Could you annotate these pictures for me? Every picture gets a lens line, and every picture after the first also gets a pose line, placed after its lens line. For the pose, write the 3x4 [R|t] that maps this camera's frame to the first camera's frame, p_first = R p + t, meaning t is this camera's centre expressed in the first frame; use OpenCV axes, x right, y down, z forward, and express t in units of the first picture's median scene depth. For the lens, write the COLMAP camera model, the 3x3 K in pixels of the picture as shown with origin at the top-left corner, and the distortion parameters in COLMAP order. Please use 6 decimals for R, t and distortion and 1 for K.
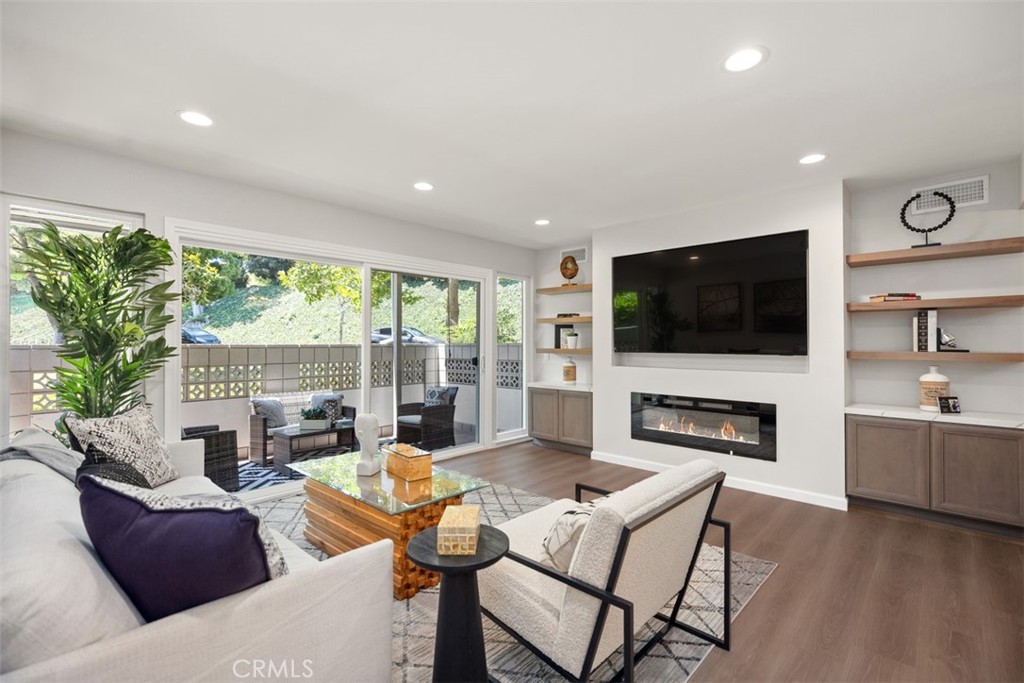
lens RADIAL K [[471.6, 0, 512.6], [0, 471.6, 339.1], [0, 0, 1]] dist [0.004780, 0.001498]
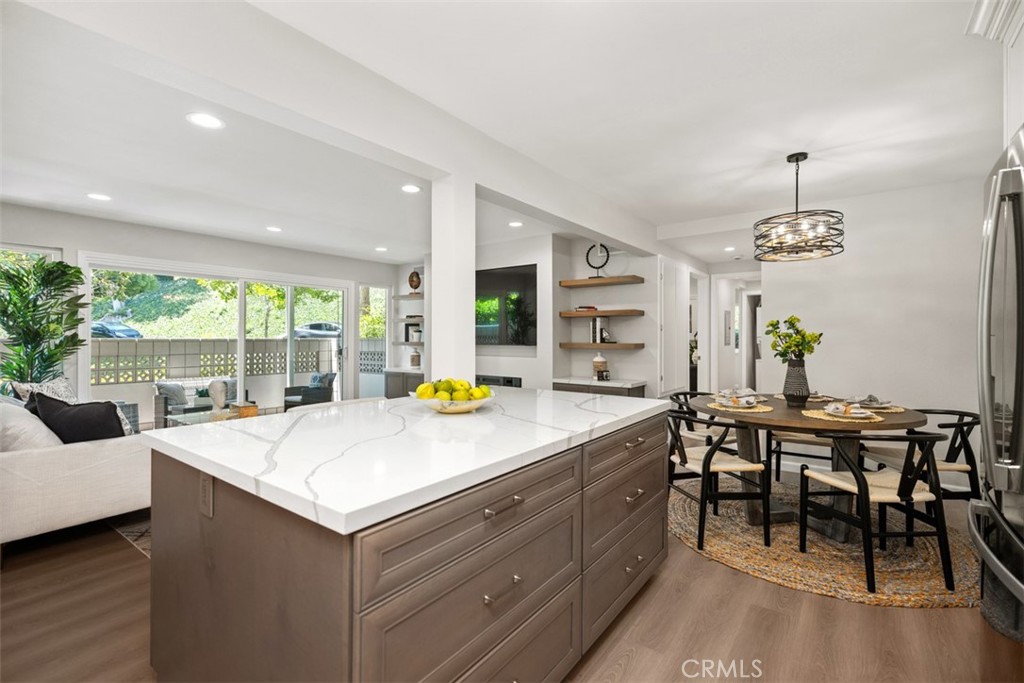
lens RADIAL K [[471.6, 0, 513.1], [0, 471.6, 334.6], [0, 0, 1]] dist [0.004780, 0.001498]
pose [[0.994472, 0.002150, 0.104981, 0.291793], [-0.002194, 0.999998, 0.000304, -0.001335], [-0.104980, -0.000533, 0.994474, -0.388929]]
